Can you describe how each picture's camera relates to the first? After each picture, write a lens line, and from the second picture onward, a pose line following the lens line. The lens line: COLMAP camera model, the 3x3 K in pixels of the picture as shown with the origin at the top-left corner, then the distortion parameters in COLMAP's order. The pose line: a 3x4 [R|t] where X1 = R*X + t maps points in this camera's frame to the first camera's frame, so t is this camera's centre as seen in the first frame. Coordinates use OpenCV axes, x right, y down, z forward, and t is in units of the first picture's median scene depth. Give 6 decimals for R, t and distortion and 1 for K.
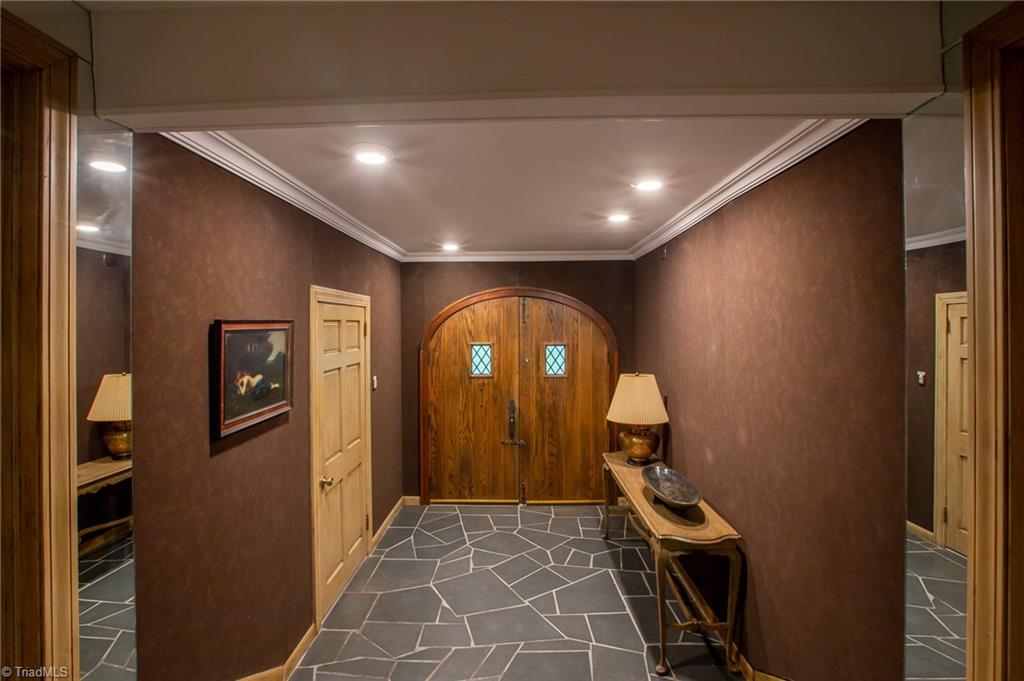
lens RADIAL K [[482.3, 0, 510.3], [0, 482.3, 329.7], [0, 0, 1]] dist [-0.039086, 0.005192]
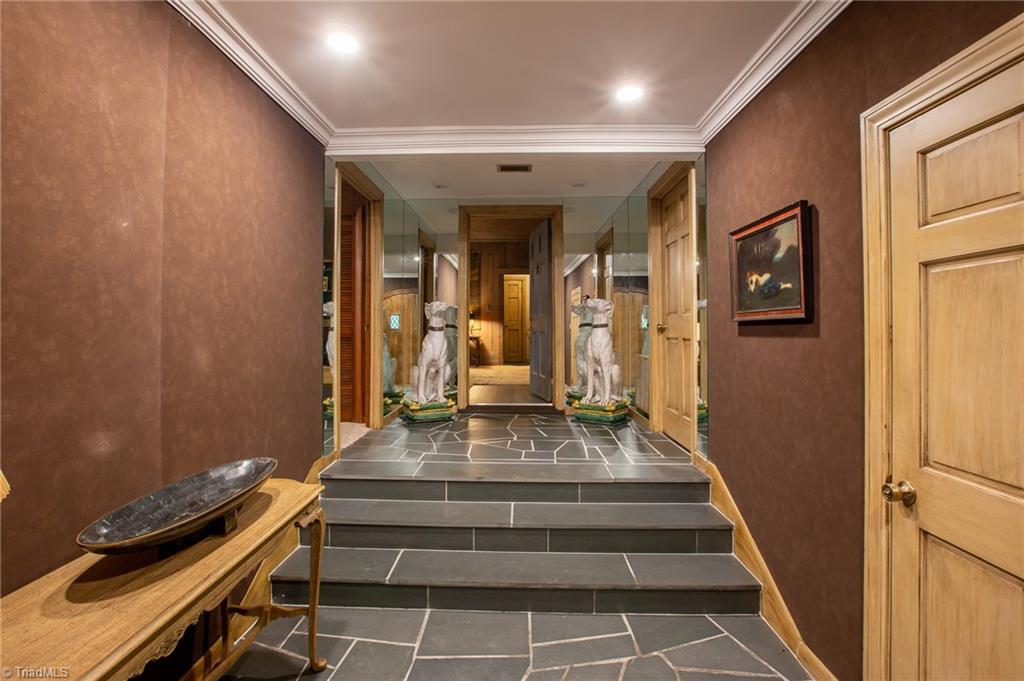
lens RADIAL K [[482.3, 0, 511.3], [0, 482.3, 331.4], [0, 0, 1]] dist [-0.039086, 0.005192]
pose [[-0.999953, 0.005767, 0.007821, -0.000491], [0.005892, 0.999852, 0.016141, 0.200066], [-0.007726, 0.016187, -0.999839, 2.041346]]
